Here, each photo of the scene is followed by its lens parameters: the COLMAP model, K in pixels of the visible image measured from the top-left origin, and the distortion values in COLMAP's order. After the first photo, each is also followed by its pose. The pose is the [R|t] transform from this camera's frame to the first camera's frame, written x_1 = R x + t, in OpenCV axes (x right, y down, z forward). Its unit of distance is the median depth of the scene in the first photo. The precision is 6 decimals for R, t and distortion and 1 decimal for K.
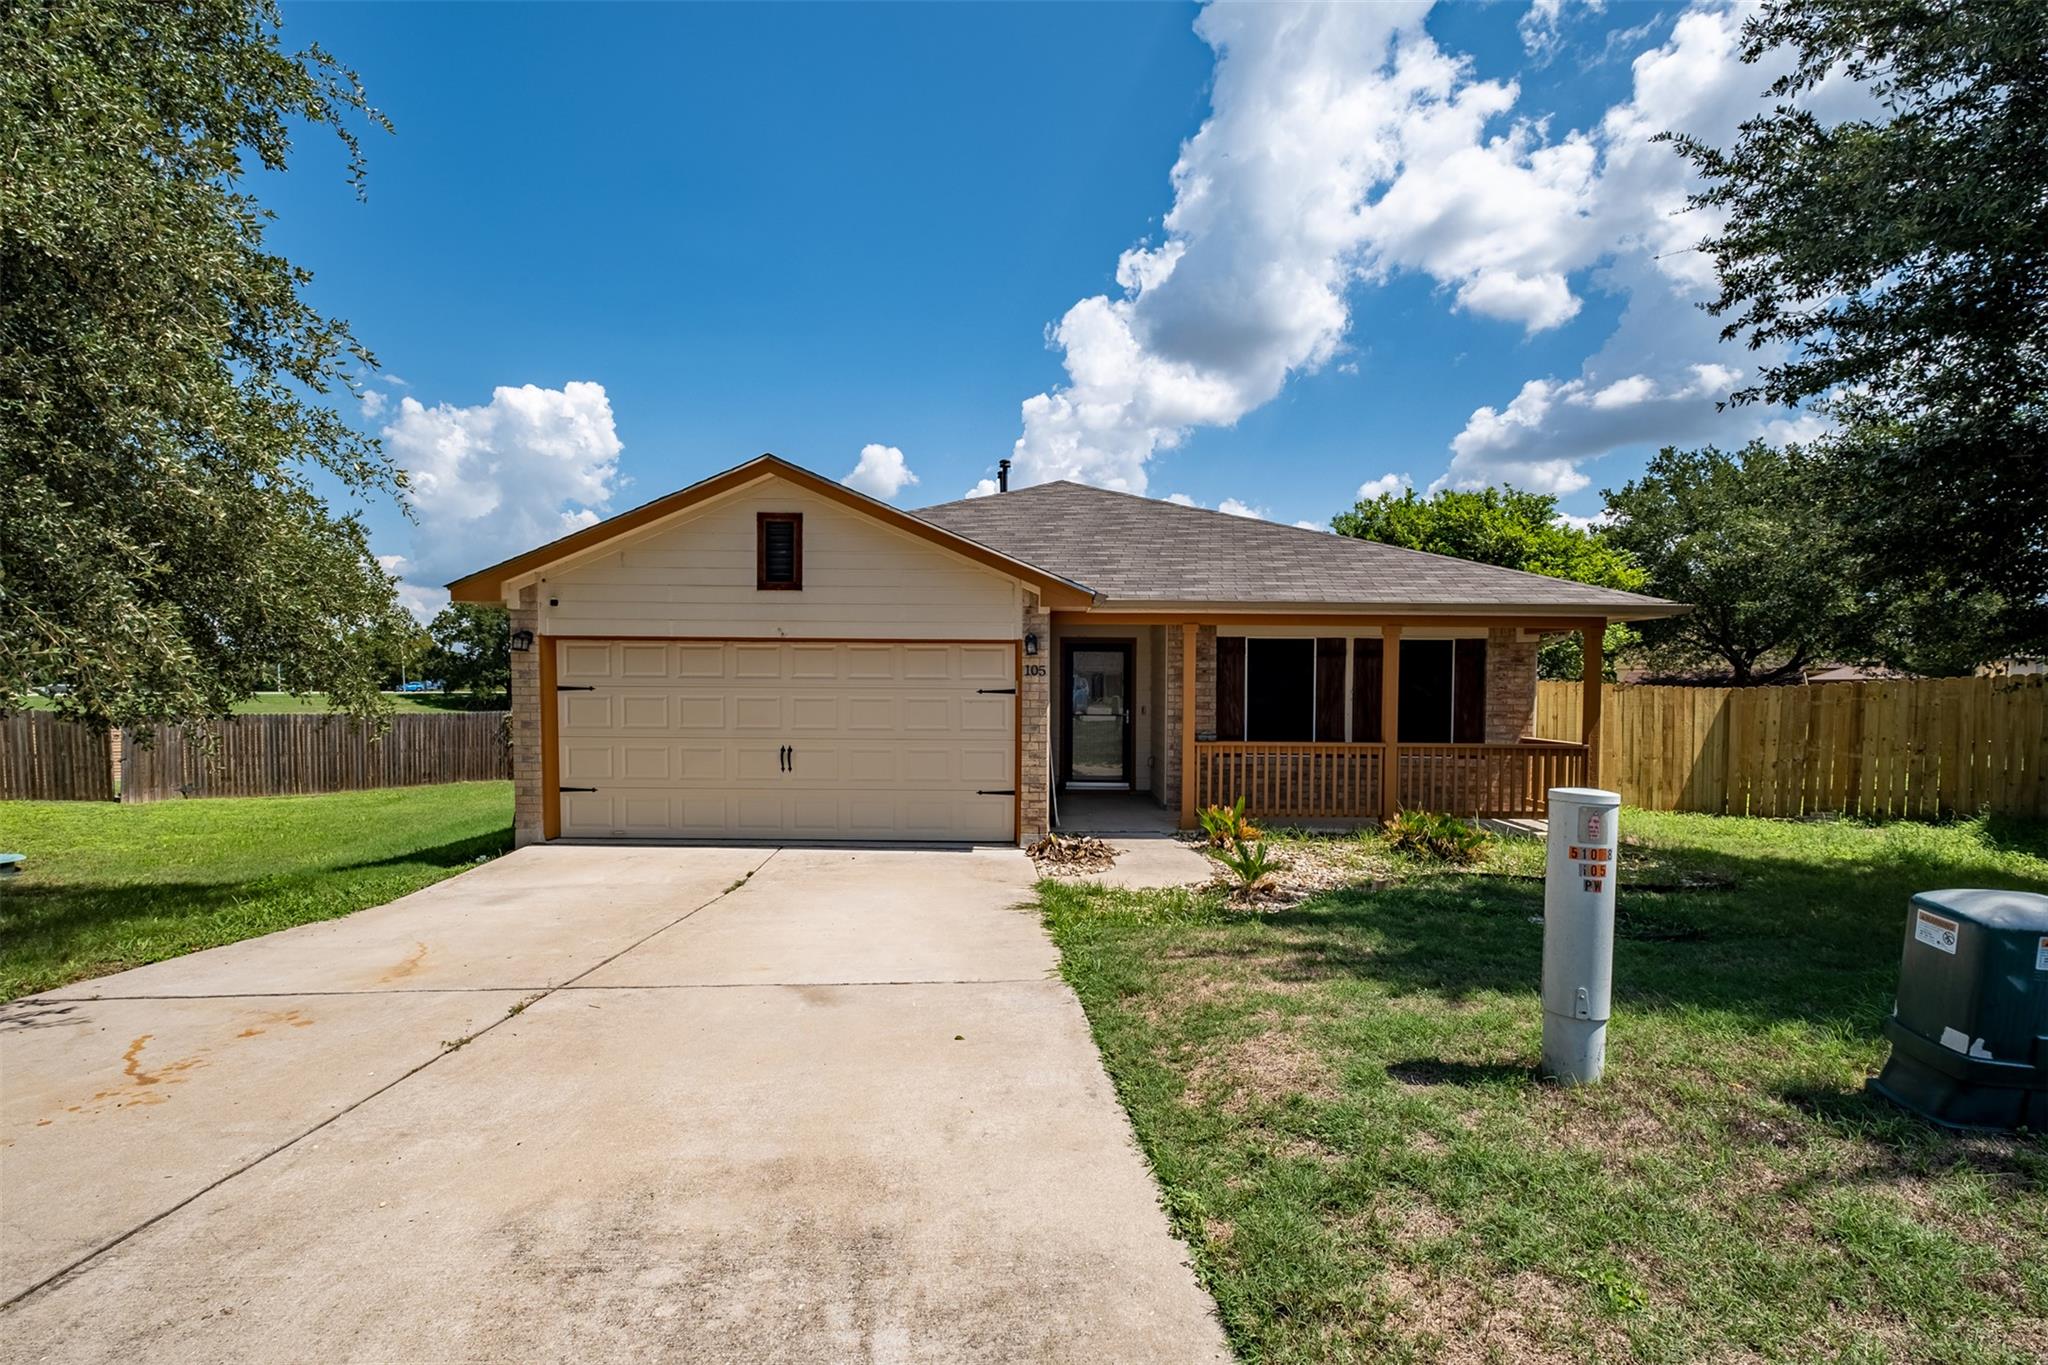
lens RADIAL K [[910.4, 0, 1018.9], [0, 910.4, 727.1], [0, 0, 1]] dist [0.001519, 0.000209]
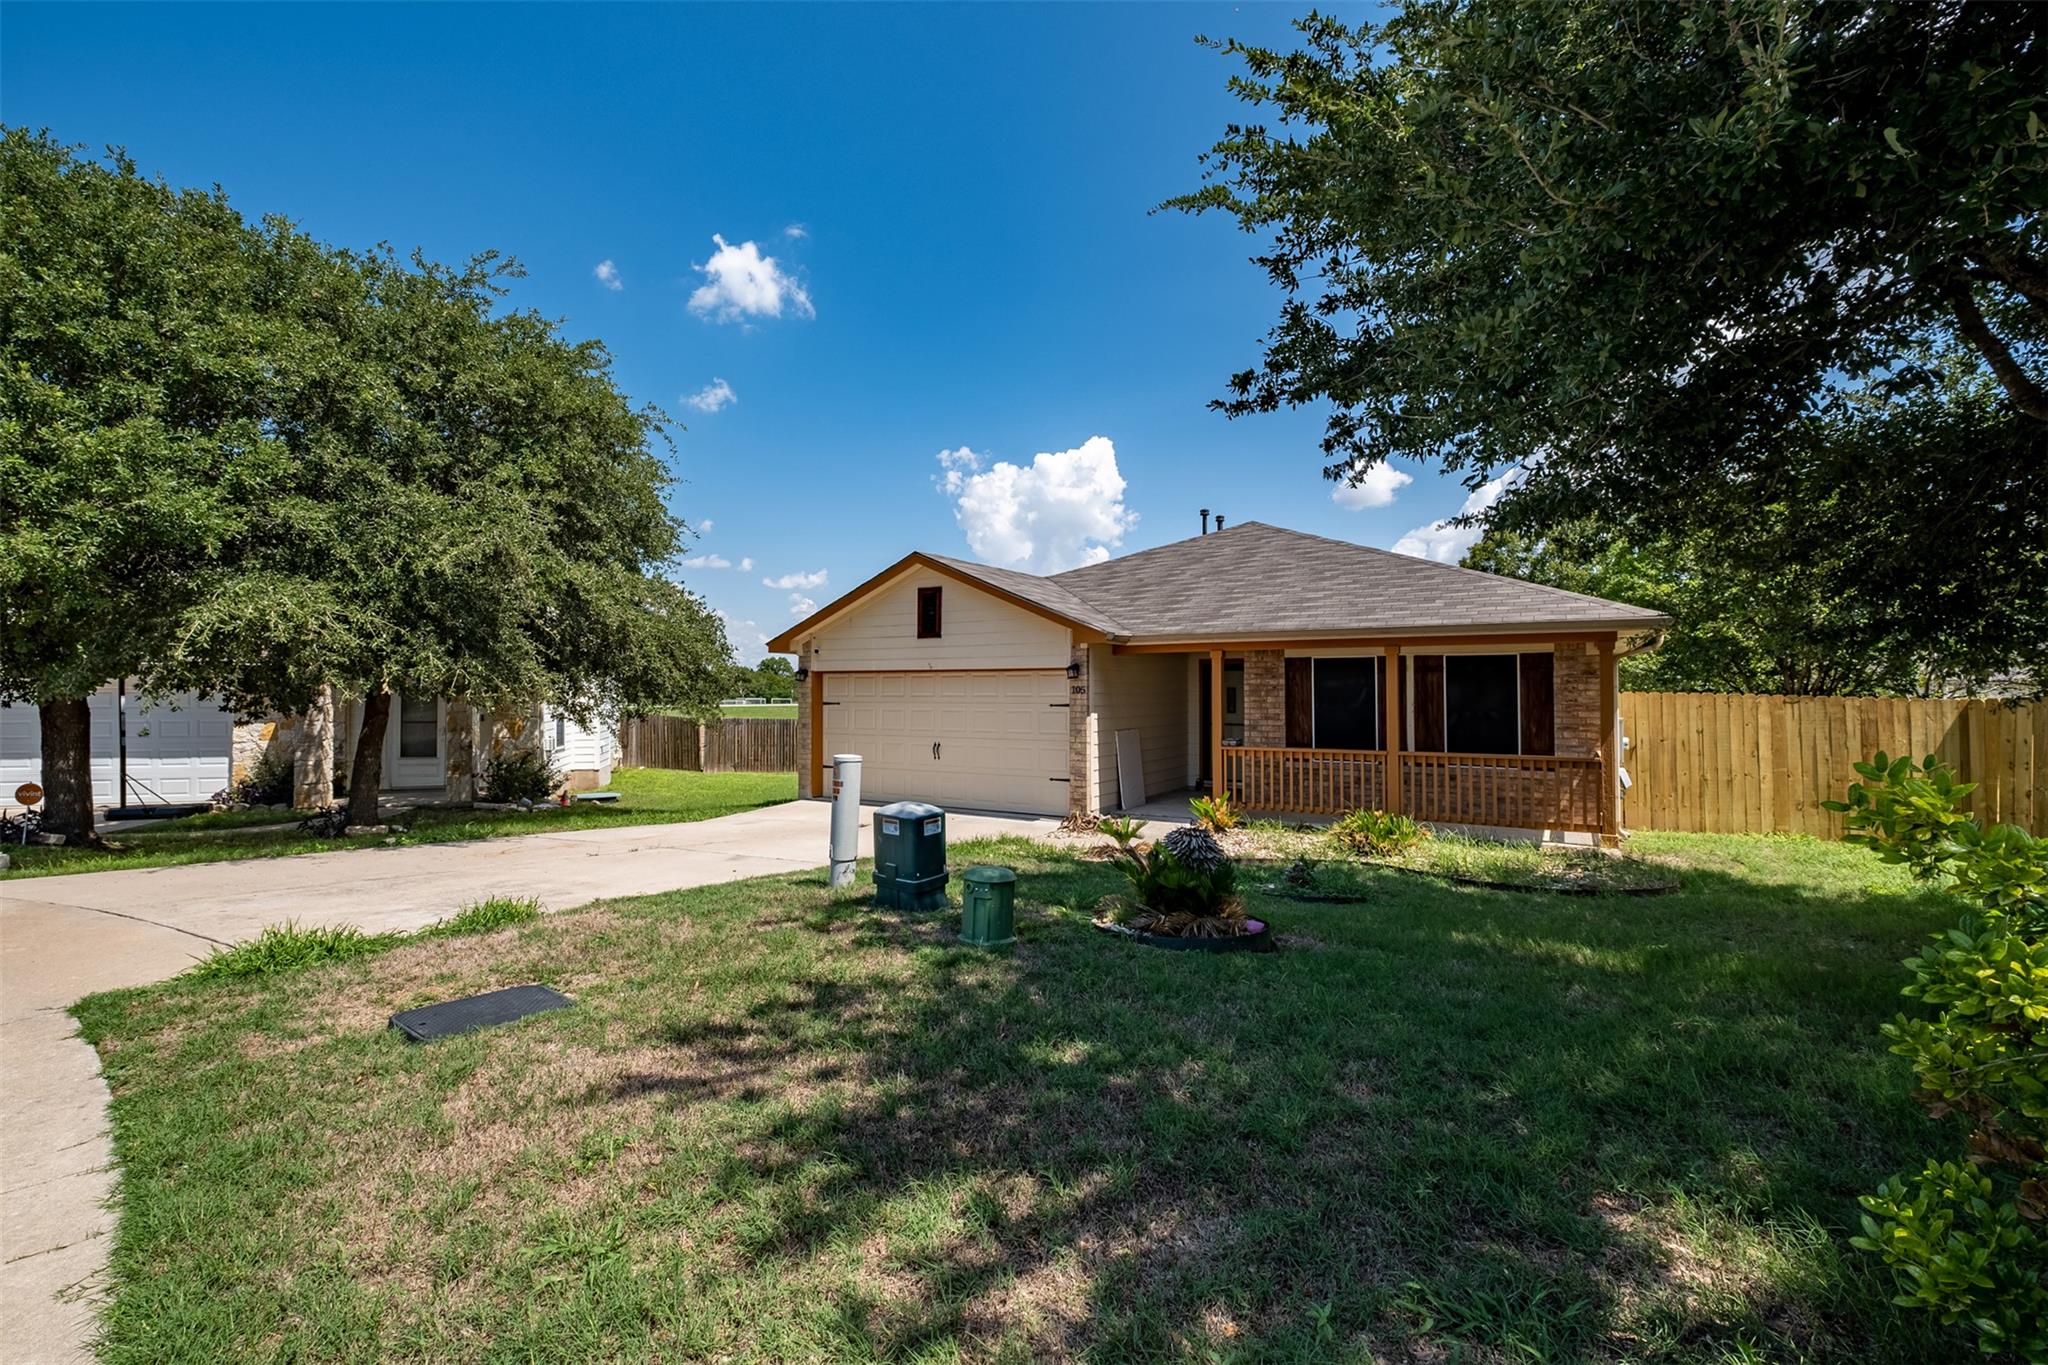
lens RADIAL K [[892.7, 0, 1024.0], [0, 892.7, 682.5], [0, 0, 1]] dist [-0.002726, -0.000332]
pose [[0.857002, -0.014255, -0.515116, 0.518095], [-0.017202, 0.998269, -0.056243, 0.002504], [0.515026, 0.057061, 0.855273, -0.146112]]
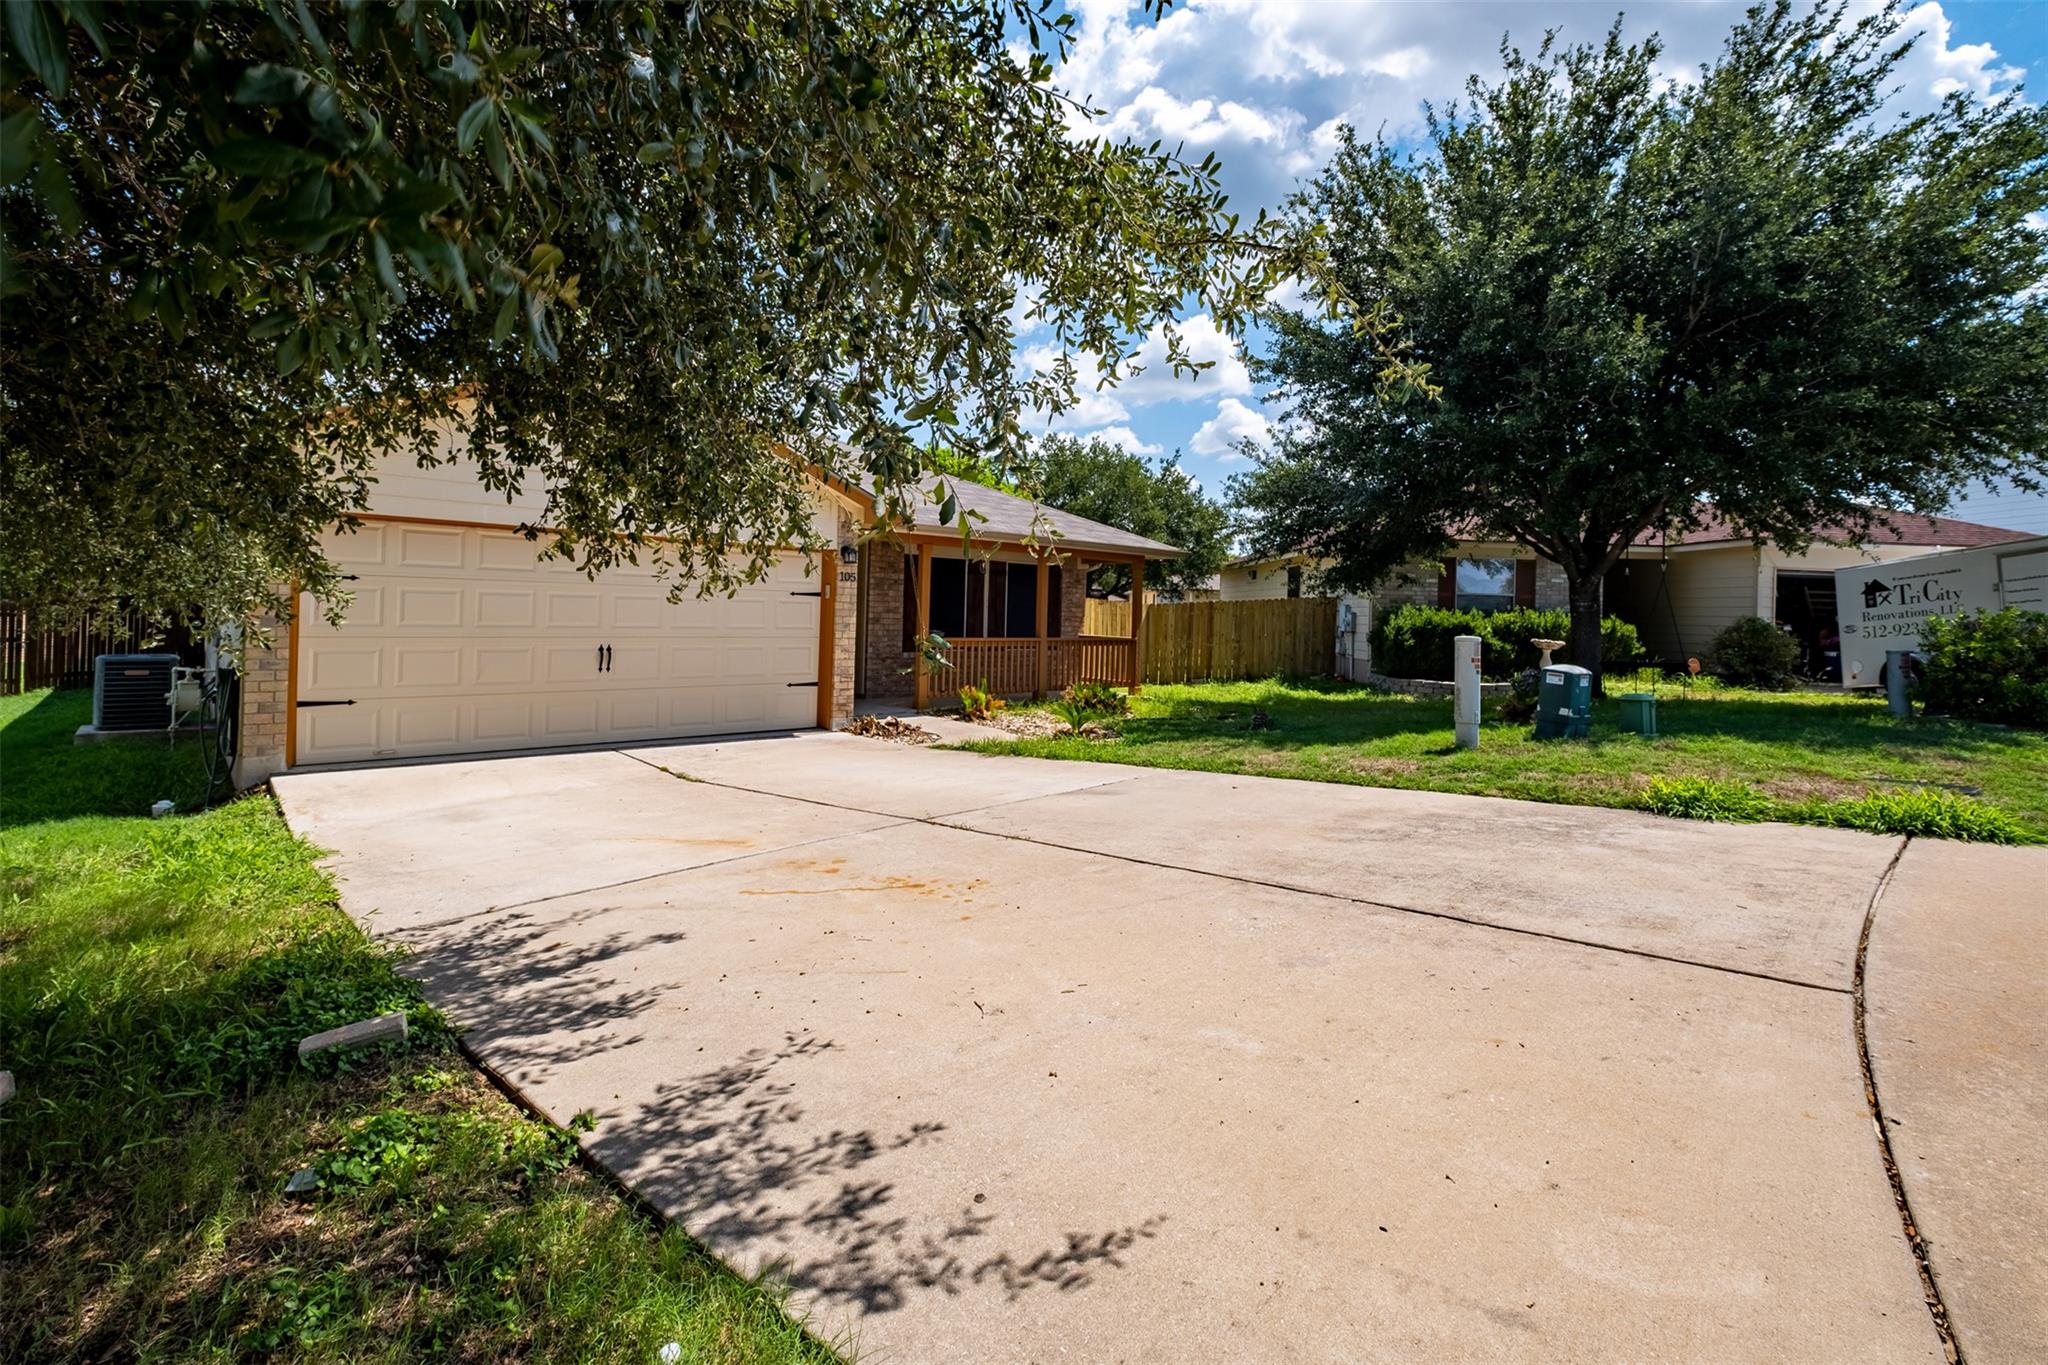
lens RADIAL K [[892.7, 0, 1024.0], [0, 892.7, 682.5], [0, 0, 1]] dist [-0.002726, -0.000332]
pose [[0.741670, -0.043147, 0.669376, -0.473158], [0.011813, 0.998614, 0.051281, 0.013833], [-0.670661, -0.030126, 0.741152, -0.001691]]
